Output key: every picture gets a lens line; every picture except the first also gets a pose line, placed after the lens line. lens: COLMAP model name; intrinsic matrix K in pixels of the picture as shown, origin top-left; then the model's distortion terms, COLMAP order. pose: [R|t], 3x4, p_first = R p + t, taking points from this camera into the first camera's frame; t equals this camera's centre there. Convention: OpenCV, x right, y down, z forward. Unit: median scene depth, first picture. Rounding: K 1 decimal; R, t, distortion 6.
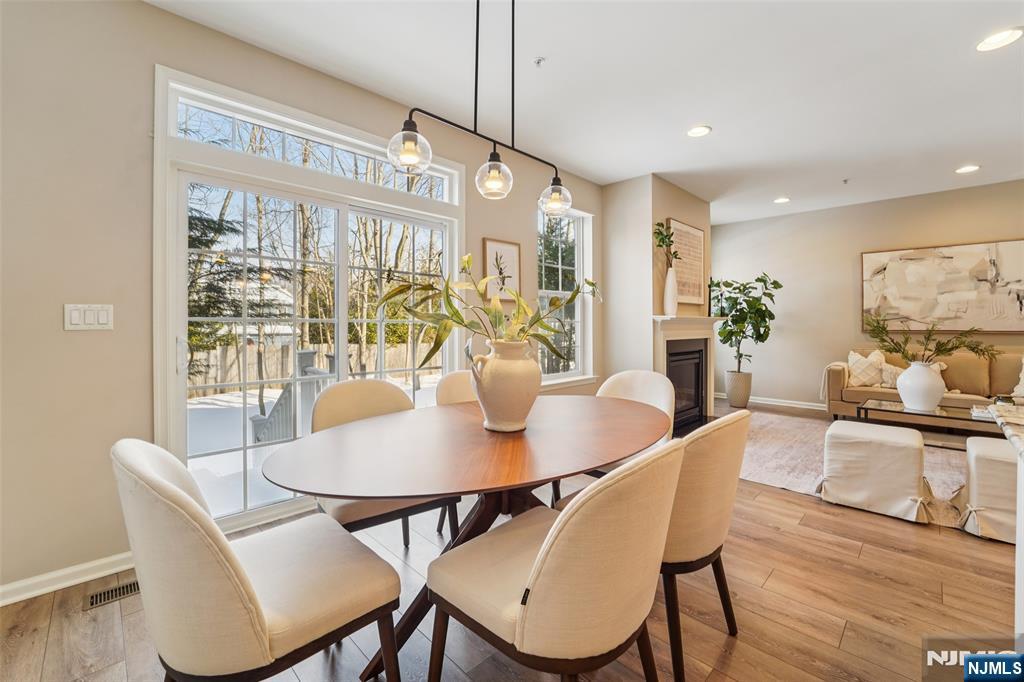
lens RADIAL K [[423.5, 0, 514.8], [0, 423.5, 338.9], [0, 0, 1]] dist [-0.028849, 0.000204]
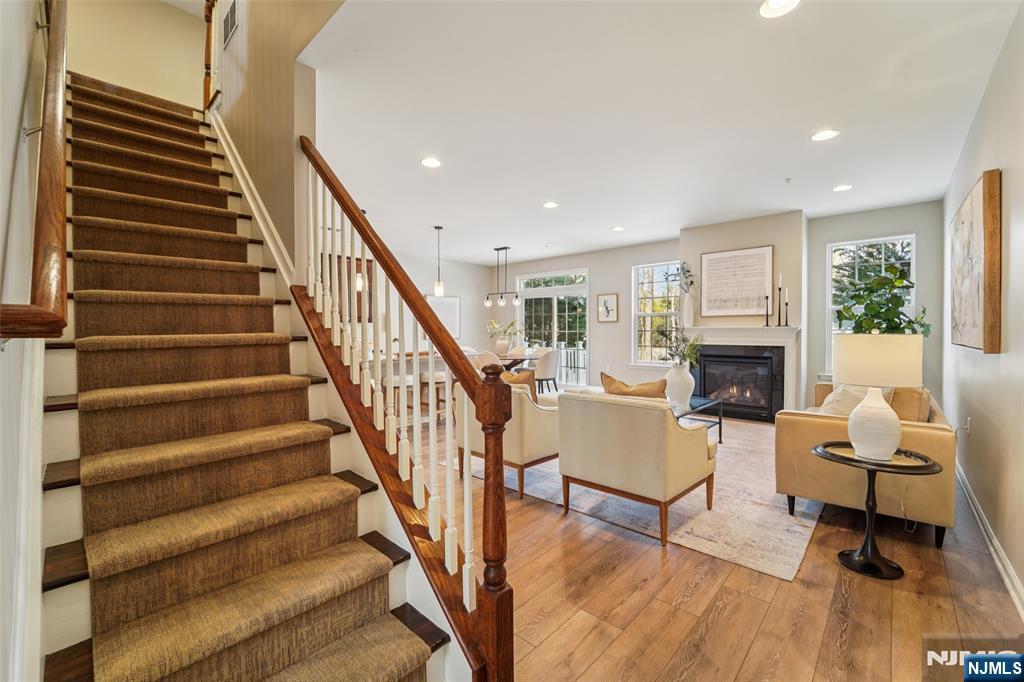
lens RADIAL K [[418.6, 0, 510.4], [0, 418.6, 339.9], [0, 0, 1]] dist [-0.027819, 0.000001]
pose [[0.038731, 0.023417, -0.998975, 2.082091], [-0.030200, 0.999296, 0.022254, -0.030046], [0.998793, 0.029307, 0.039411, 0.423397]]
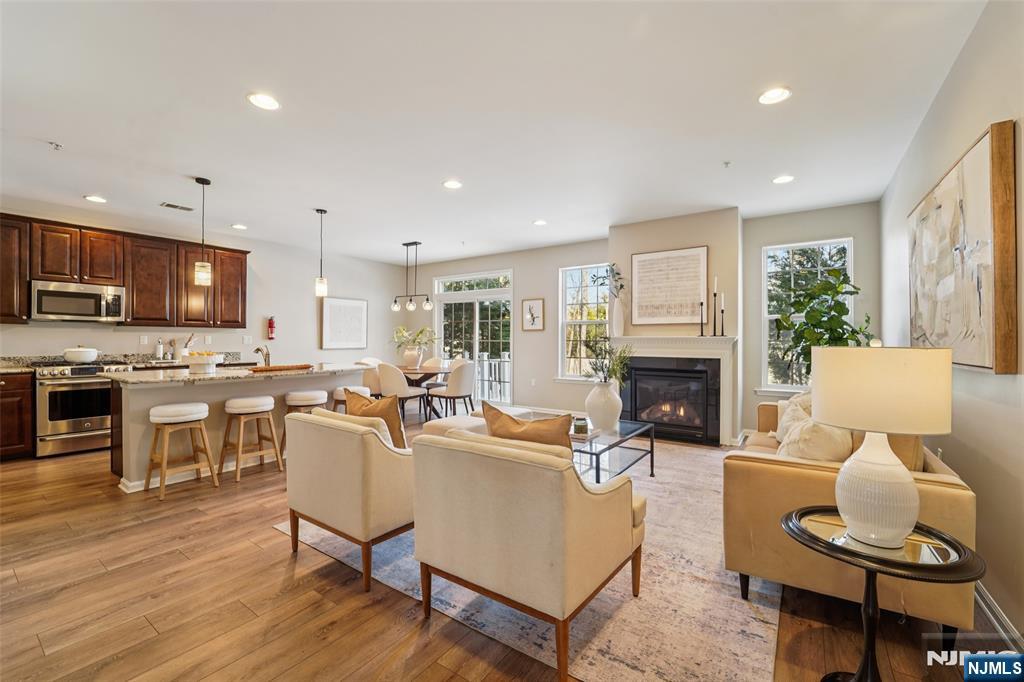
lens RADIAL K [[423.5, 0, 514.8], [0, 423.5, 338.9], [0, 0, 1]] dist [-0.028849, 0.000204]
pose [[0.187309, 0.000042, -0.982301, 1.846848], [-0.036823, 0.999297, -0.006979, -0.033662], [0.981611, 0.037478, 0.187179, 0.559494]]
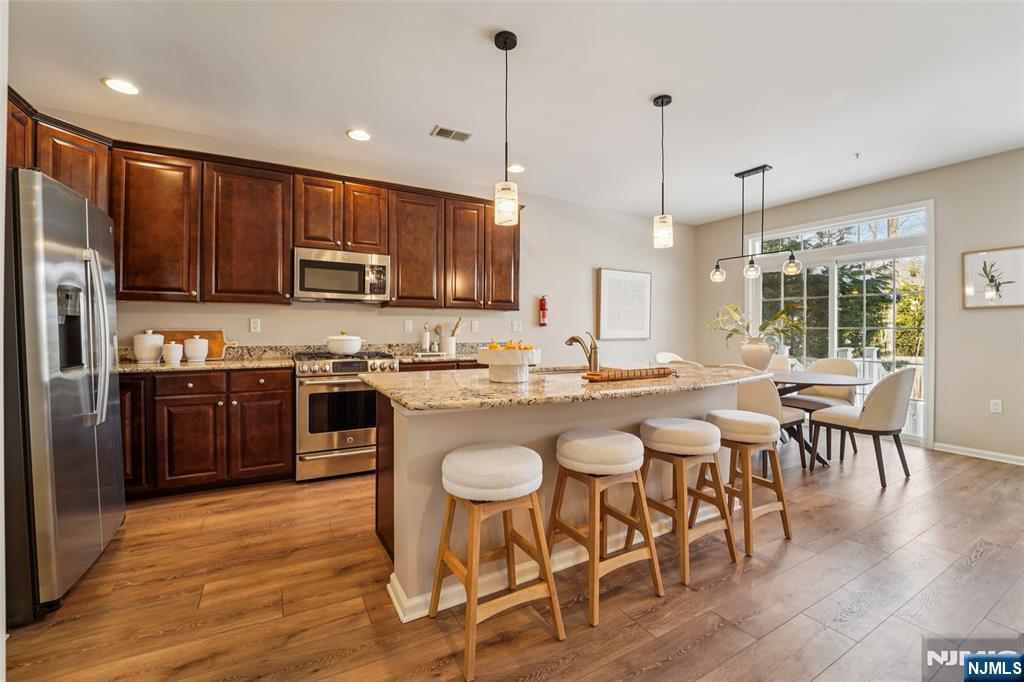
lens RADIAL K [[427.0, 0, 512.2], [0, 427.0, 329.2], [0, 0, 1]] dist [-0.030035, 0.000154]
pose [[-0.266285, -0.001297, -0.963893, 1.241805], [-0.036229, 0.999306, 0.008664, -0.004190], [0.963213, 0.037228, -0.266147, 0.149309]]
